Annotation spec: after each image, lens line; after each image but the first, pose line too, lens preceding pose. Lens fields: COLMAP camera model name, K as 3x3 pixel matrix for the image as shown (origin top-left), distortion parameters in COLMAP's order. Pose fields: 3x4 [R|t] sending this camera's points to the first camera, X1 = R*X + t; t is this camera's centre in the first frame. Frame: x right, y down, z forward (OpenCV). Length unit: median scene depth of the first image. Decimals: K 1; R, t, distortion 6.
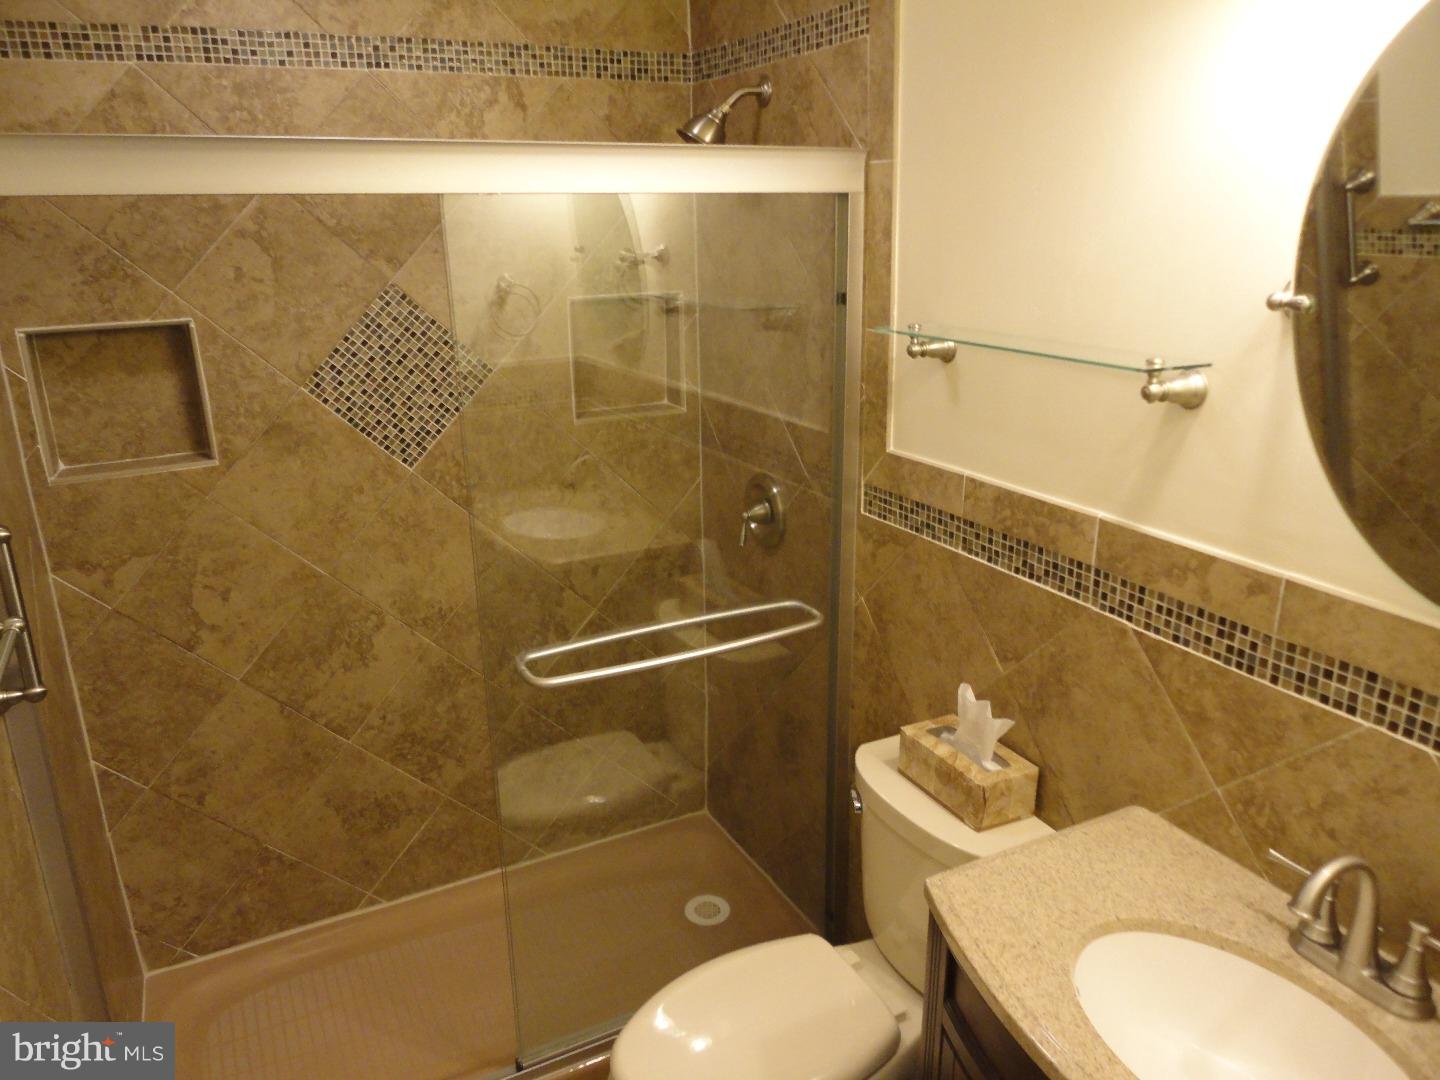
lens RADIAL K [[1052.3, 0, 720.0], [0, 1052.3, 540.0], [0, 0, 1]] dist [0.001646, 0.000536]
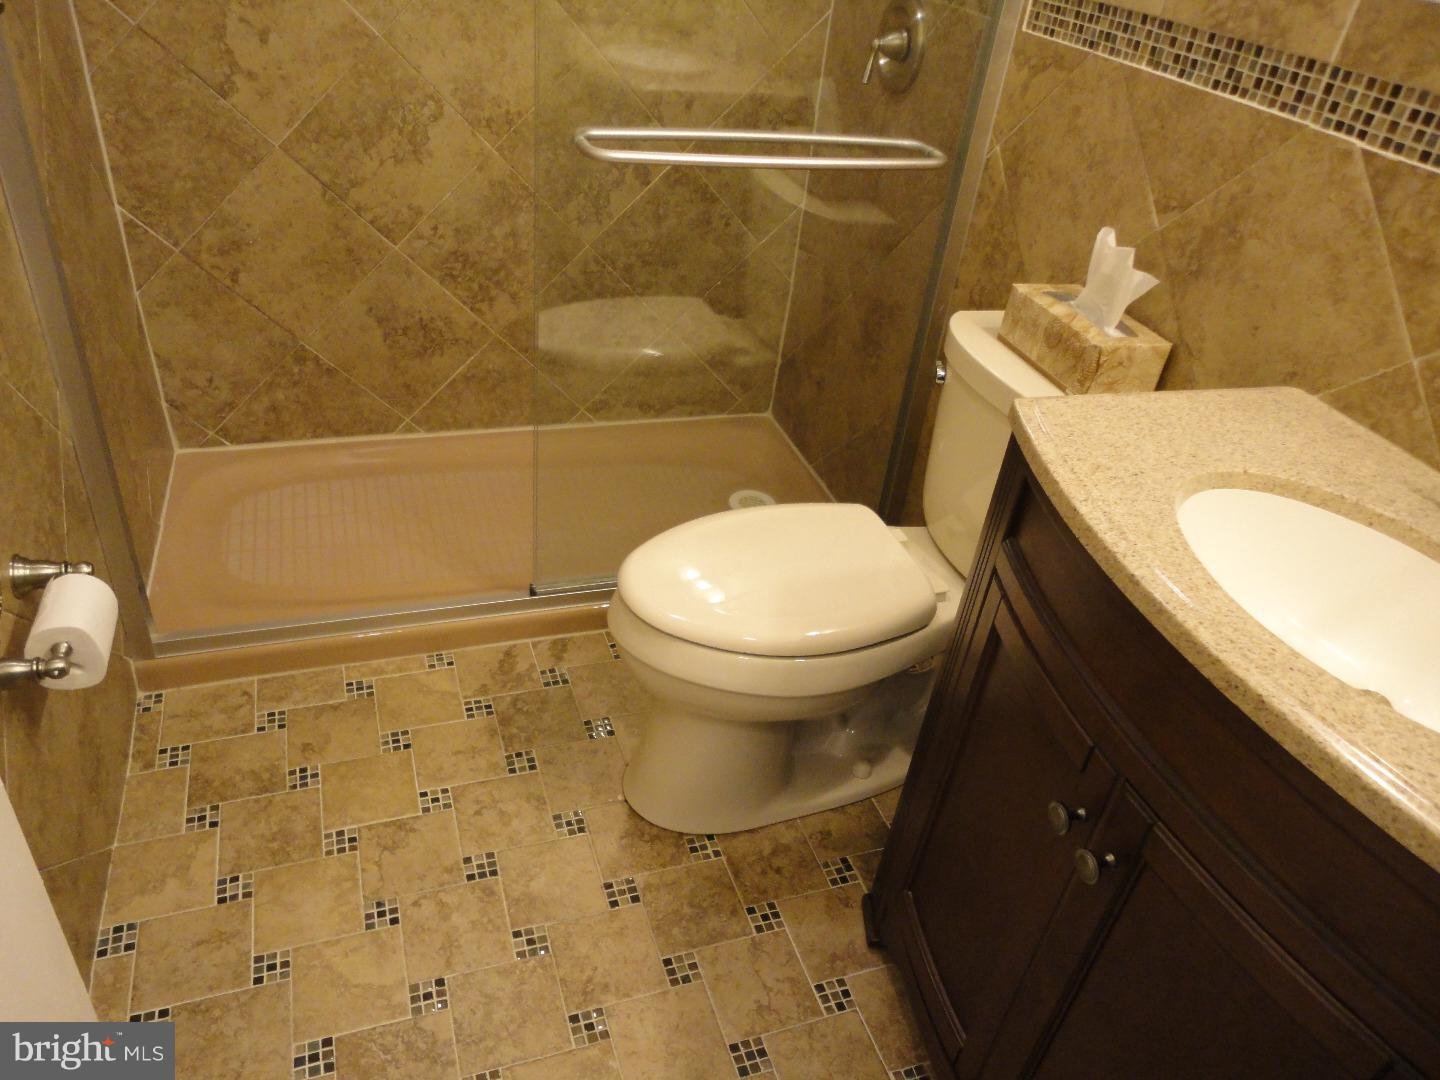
lens RADIAL K [[1045.2, 0, 710.6], [0, 1045.2, 541.2], [0, 0, 1]] dist [0.018674, 0.010313]
pose [[0.981650, 0.178754, -0.066417, 0.023473], [-0.153686, 0.947798, 0.279392, 0.151159], [0.112892, -0.264057, 0.957877, 0.102584]]
